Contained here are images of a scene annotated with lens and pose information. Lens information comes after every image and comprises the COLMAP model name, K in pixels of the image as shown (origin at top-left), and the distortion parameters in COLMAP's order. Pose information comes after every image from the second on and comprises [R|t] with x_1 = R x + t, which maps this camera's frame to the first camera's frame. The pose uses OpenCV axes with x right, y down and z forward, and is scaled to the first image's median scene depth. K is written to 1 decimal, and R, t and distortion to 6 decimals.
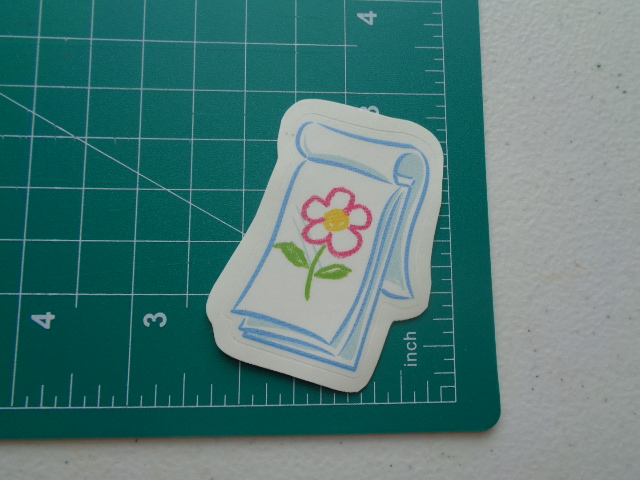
lens RADIAL K [[465.8, 0, 315.7], [0, 465.8, 244.0], [0, 0, 1]] dist [-0.008481, 0.001892]
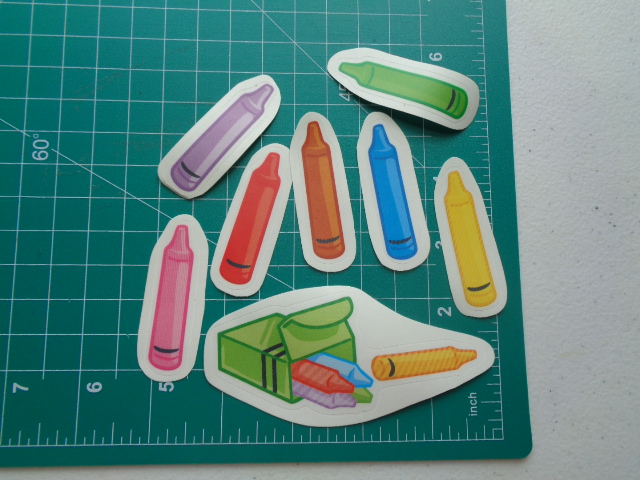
lens RADIAL K [[465.8, 0, 318.5], [0, 465.8, 241.4], [0, 0, 1]] dist [-0.008481, 0.001892]
pose [[0.999816, -0.003132, -0.018916, -0.266163], [0.002875, 0.999903, -0.013608, -0.282799], [0.018957, 0.013551, 0.999728, -0.531882]]
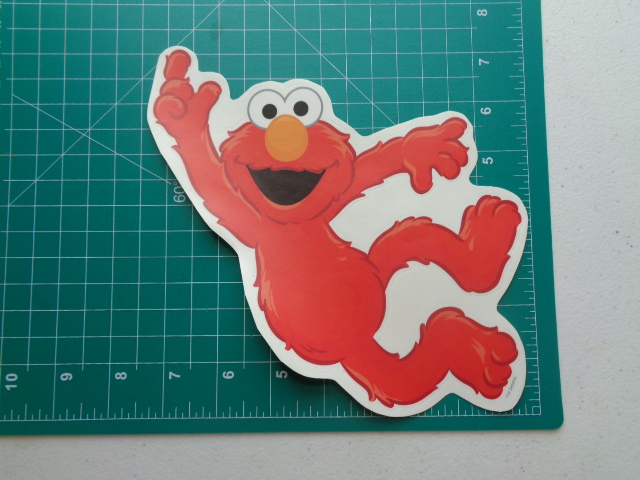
lens RADIAL K [[465.8, 0, 314.3], [0, 465.8, 239.6], [0, 0, 1]] dist [-0.008481, 0.001892]
pose [[0.998080, -0.013433, -0.060462, -0.512303], [0.014897, 0.999605, 0.023824, -0.450554], [0.060118, -0.024679, 0.997886, -0.978758]]
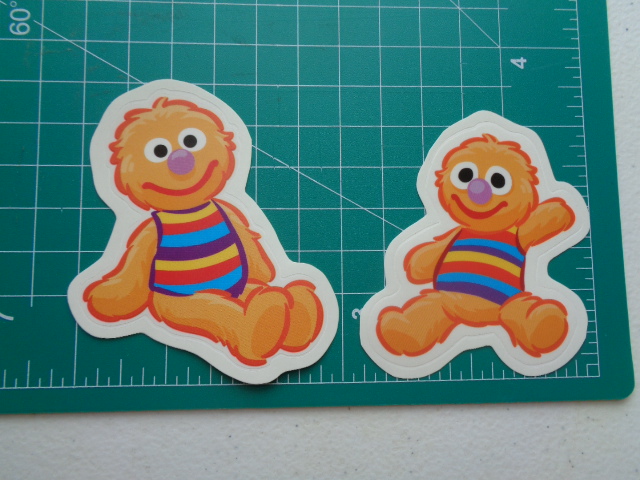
lens RADIAL K [[465.8, 0, 319.9], [0, 465.8, 237.1], [0, 0, 1]] dist [-0.008481, 0.001892]
pose [[0.999875, -0.008970, -0.013052, -0.416163], [0.009345, 0.999537, 0.028964, -0.076823], [0.012787, -0.029082, 0.999495, -0.240994]]
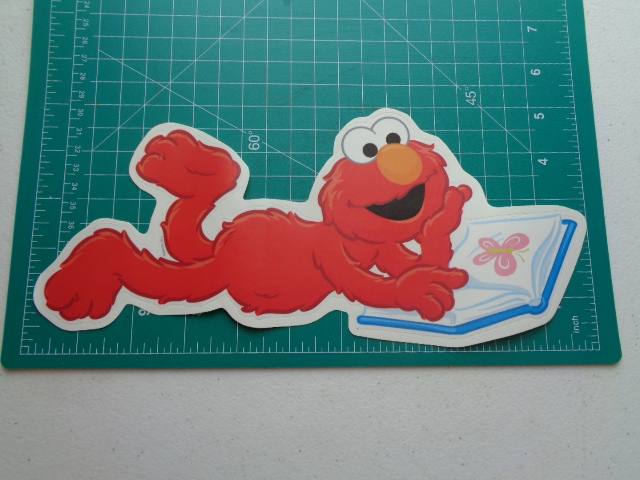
lens RADIAL K [[465.8, 0, 320.2], [0, 465.8, 244.2], [0, 0, 1]] dist [-0.008481, 0.001892]
pose [[0.999073, -0.012800, -0.041090, -0.821043], [0.010736, 0.998688, -0.050062, -0.038565], [0.041676, 0.049574, 0.997901, -1.099059]]
